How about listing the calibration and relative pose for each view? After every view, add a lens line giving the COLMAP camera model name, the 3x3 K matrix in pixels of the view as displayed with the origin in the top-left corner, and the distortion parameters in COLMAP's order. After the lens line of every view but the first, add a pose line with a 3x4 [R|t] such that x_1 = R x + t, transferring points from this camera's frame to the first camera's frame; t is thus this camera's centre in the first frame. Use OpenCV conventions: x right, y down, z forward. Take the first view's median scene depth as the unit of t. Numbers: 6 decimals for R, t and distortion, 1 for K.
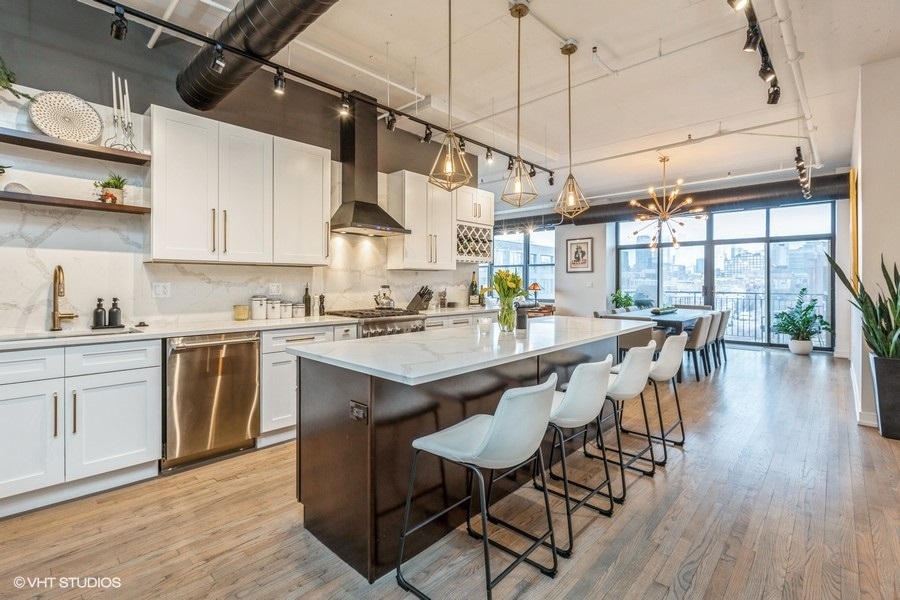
lens RADIAL K [[425.8, 0, 434.5], [0, 425.8, 283.1], [0, 0, 1]] dist [-0.001487, 0.000462]
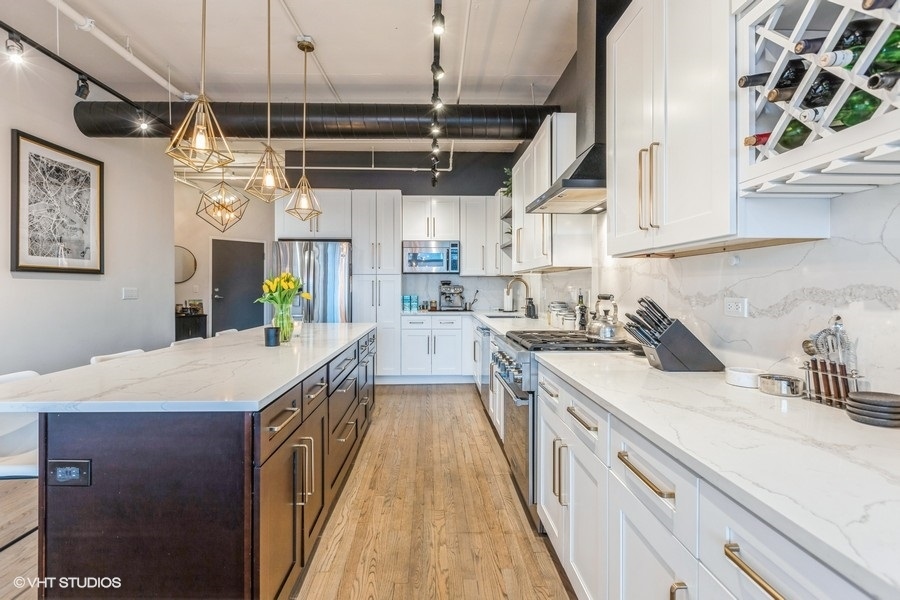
lens RADIAL K [[425.8, 0, 447.5], [0, 425.8, 291.4], [0, 0, 1]] dist [-0.001487, 0.000462]
pose [[-0.697647, 0.005484, -0.716421, 0.378595], [-0.002586, 0.999945, 0.010172, -0.002560], [0.716437, 0.008949, -0.697594, 1.223990]]
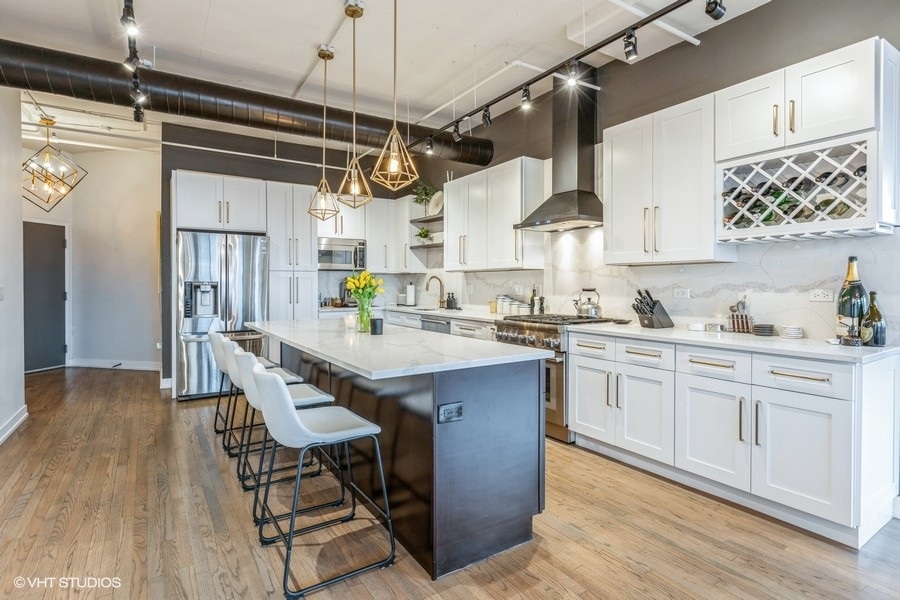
lens RADIAL K [[456.8, 0, 449.4], [0, 456.8, 291.9], [0, 0, 1]] dist [0.004320, -0.000410]
pose [[-0.228598, 0.016533, -0.973381, 0.774384], [-0.000307, 0.999855, 0.017055, -0.001672], [0.973521, 0.004198, -0.228560, 0.949103]]
